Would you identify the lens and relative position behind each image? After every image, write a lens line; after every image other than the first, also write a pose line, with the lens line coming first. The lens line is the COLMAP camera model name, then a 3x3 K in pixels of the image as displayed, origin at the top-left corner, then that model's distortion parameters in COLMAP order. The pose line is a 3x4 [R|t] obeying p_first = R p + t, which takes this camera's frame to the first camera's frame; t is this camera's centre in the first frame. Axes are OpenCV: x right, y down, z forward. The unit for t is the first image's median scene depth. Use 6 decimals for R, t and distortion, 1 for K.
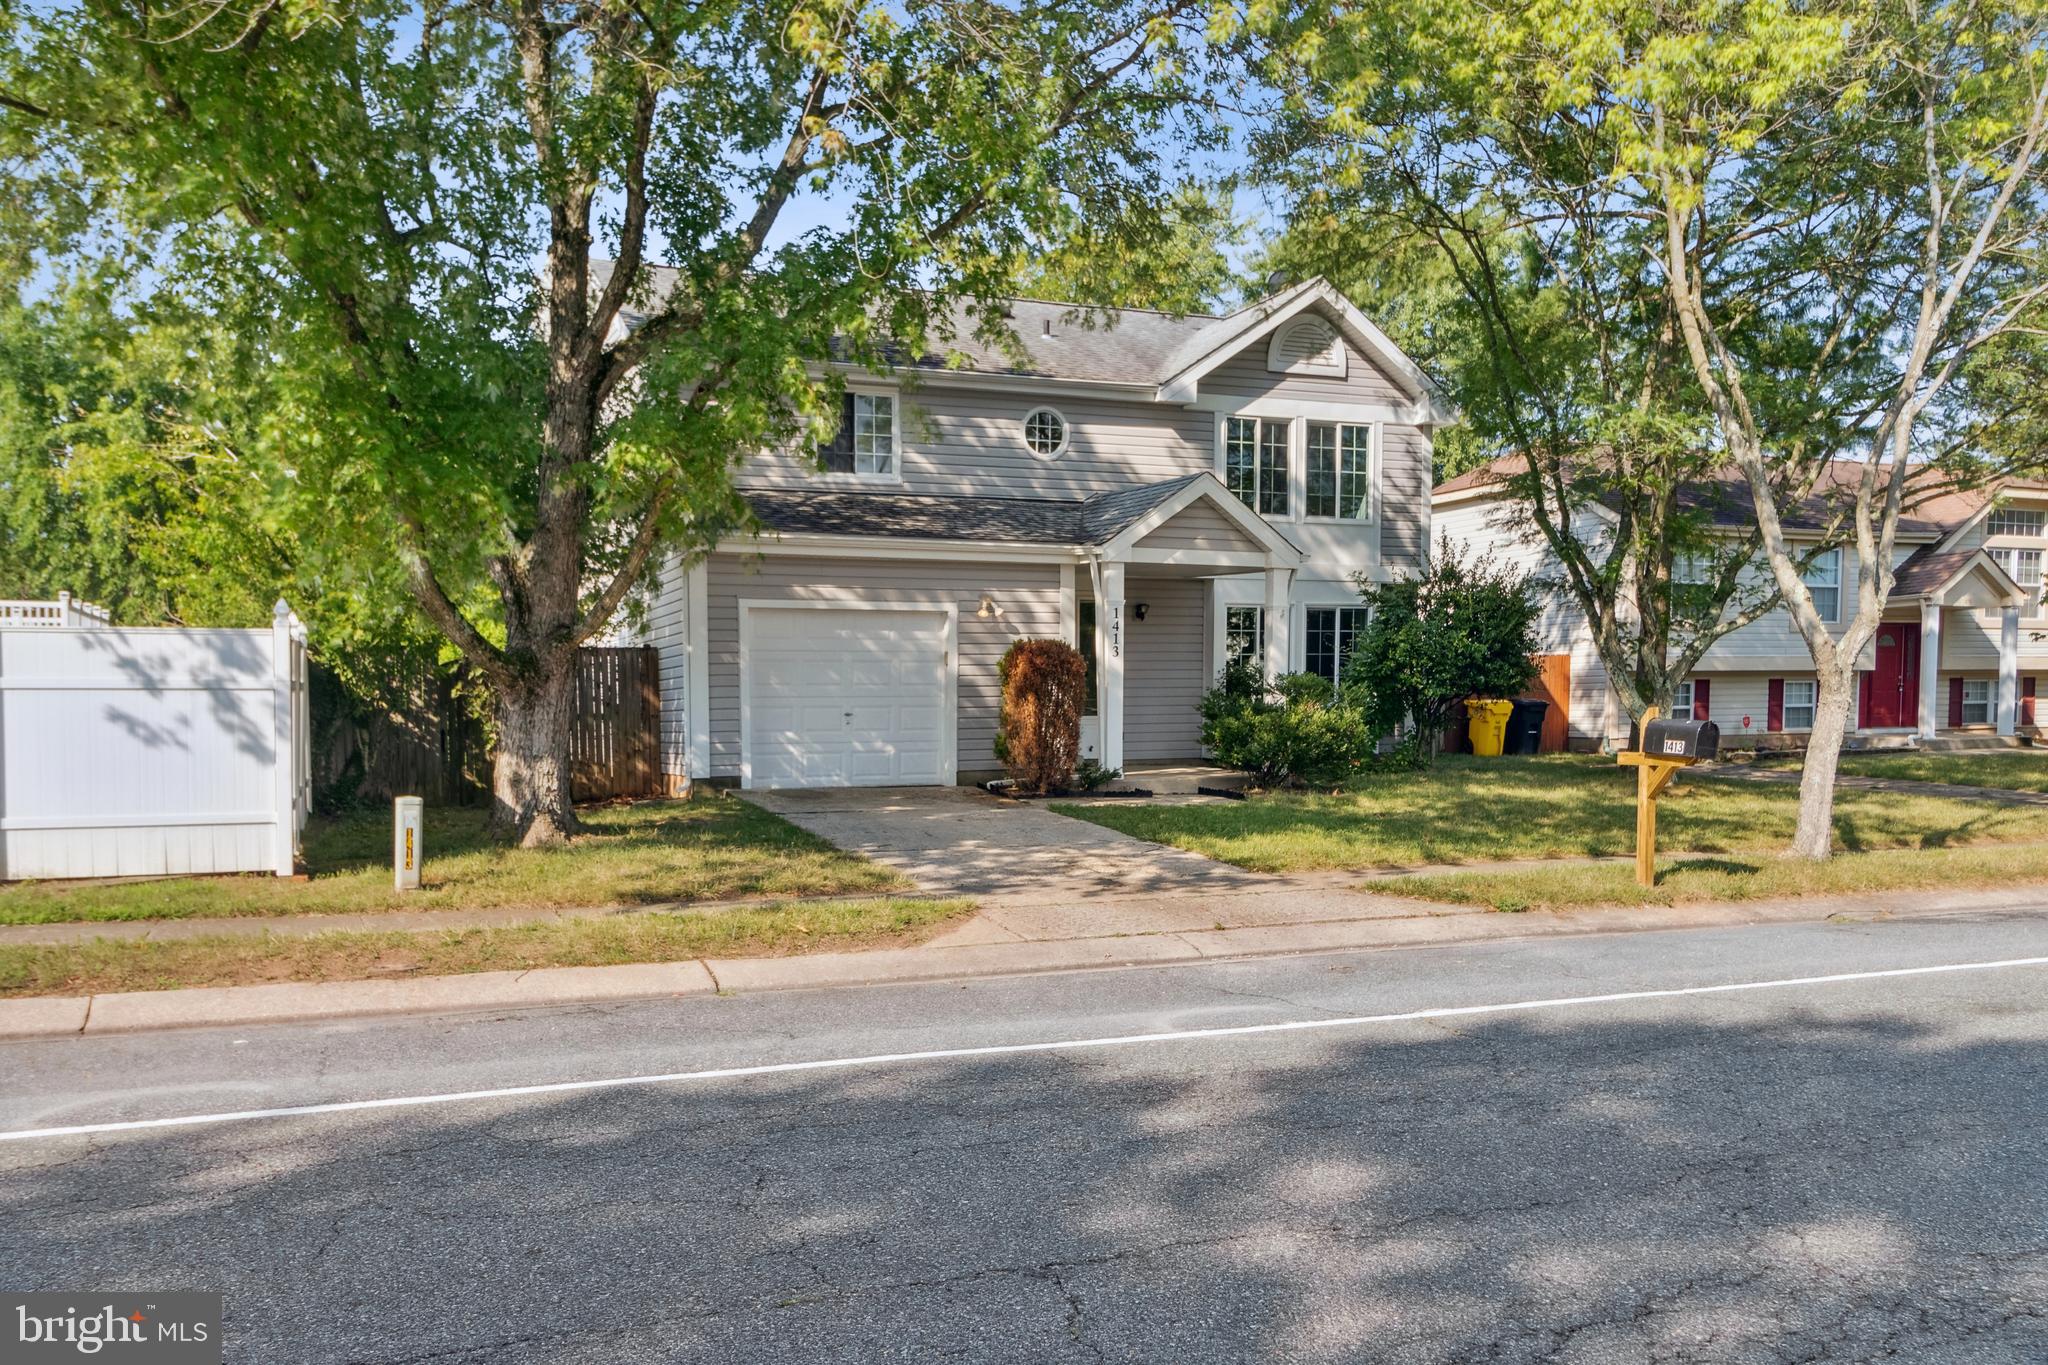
lens RADIAL K [[1726.9, 0, 1024.4], [0, 1726.9, 684.0], [0, 0, 1]] dist [0.017655, 0.004019]
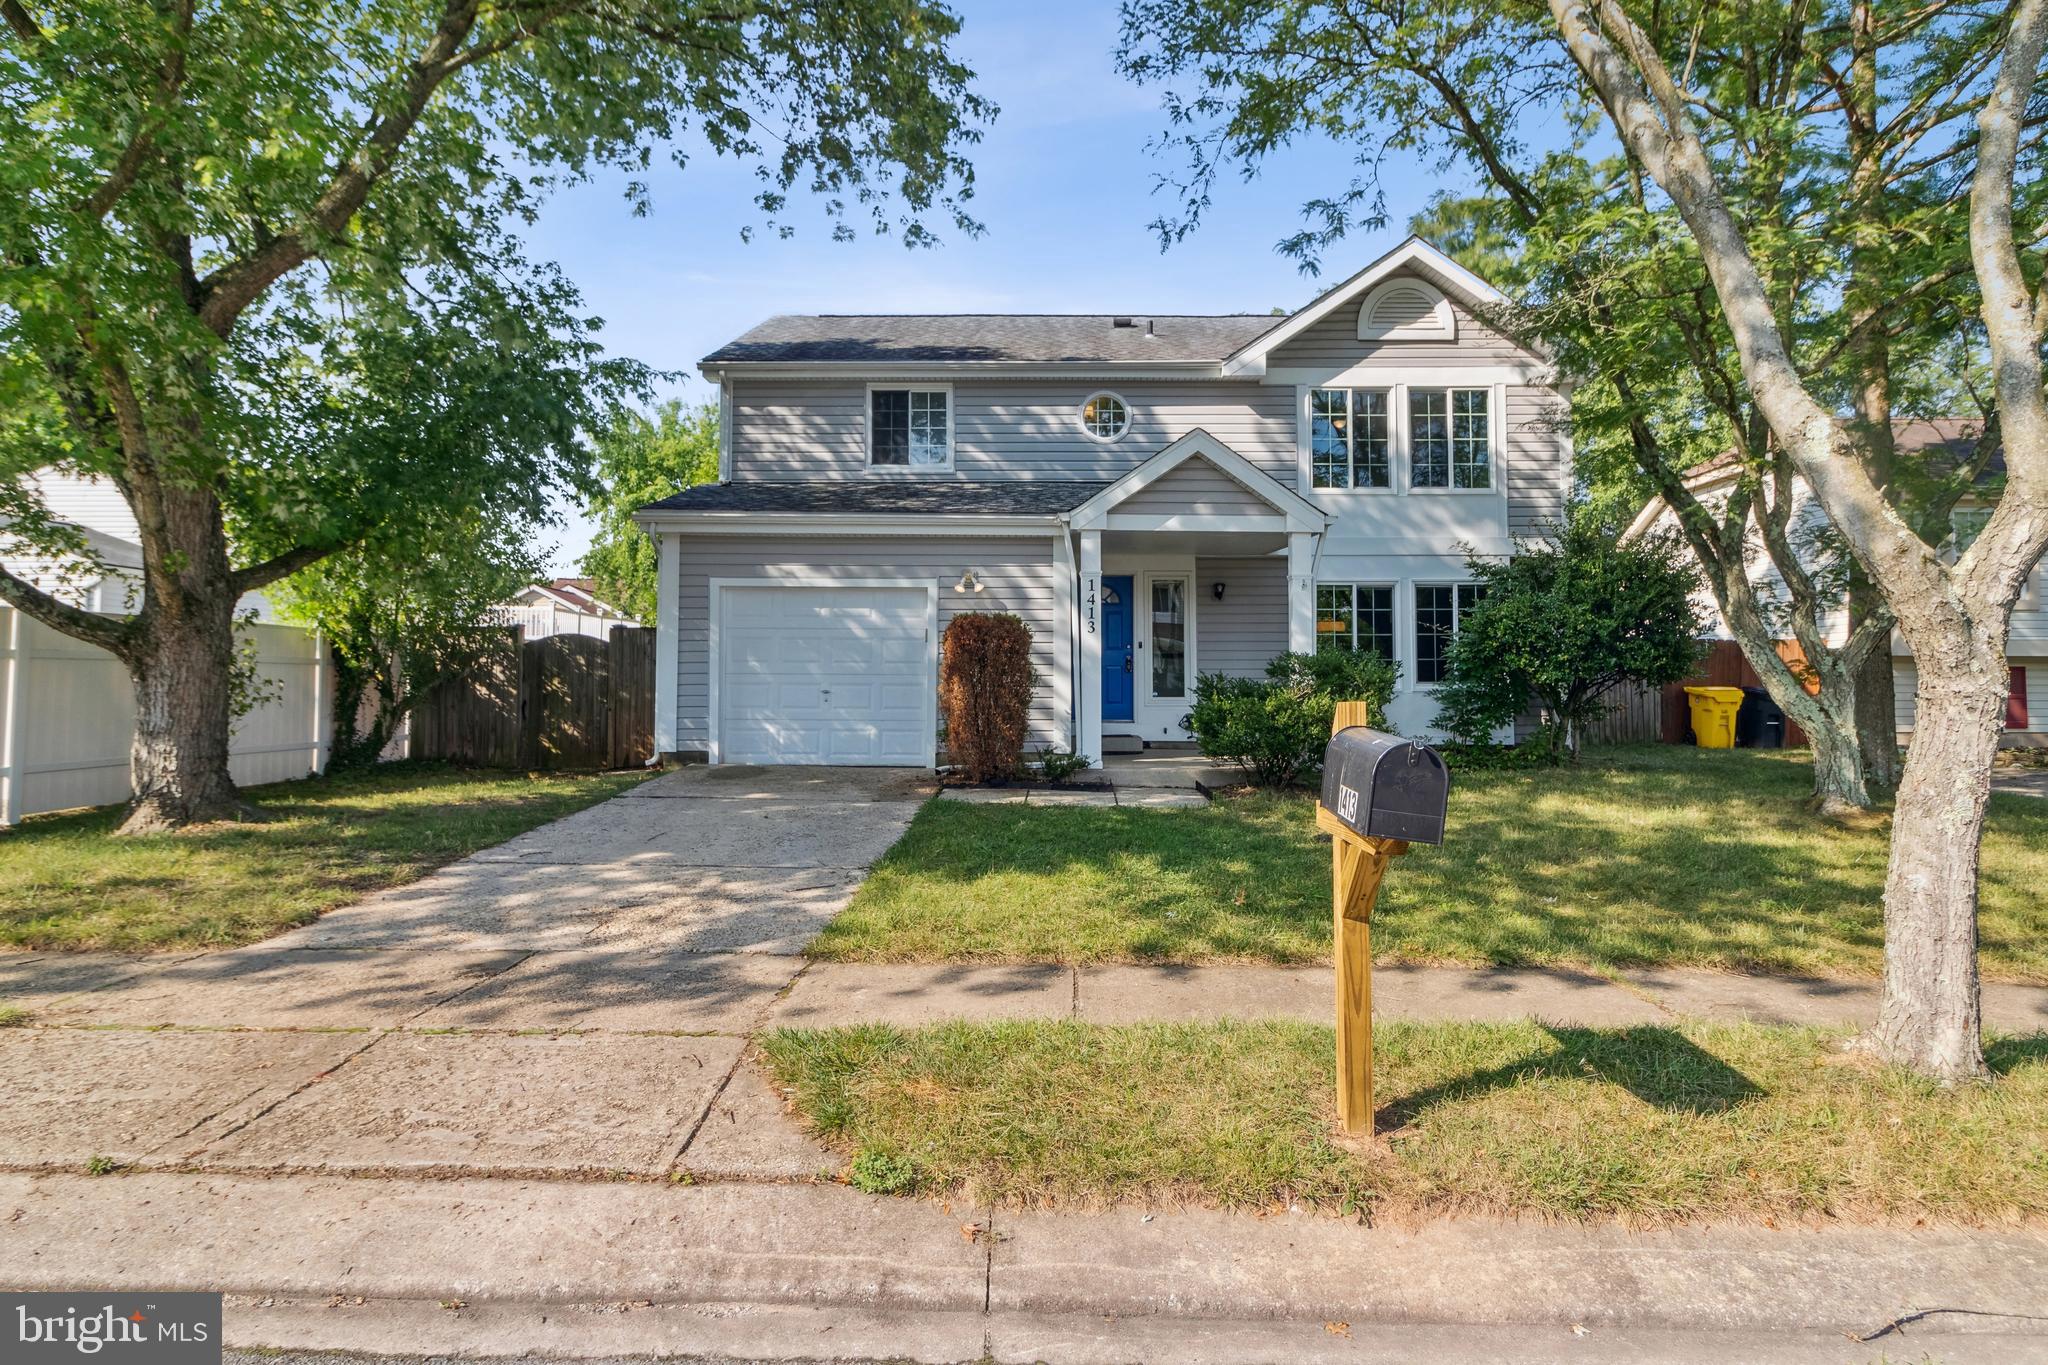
lens RADIAL K [[1110.3, 0, 991.9], [0, 1110.3, 571.7], [0, 0, 1]] dist [-0.007305, -0.001743]
pose [[0.911169, -0.030787, -0.410882, 0.207732], [-0.006529, 0.996001, -0.089107, 0.003571], [0.411982, 0.083874, 0.907323, 0.373156]]
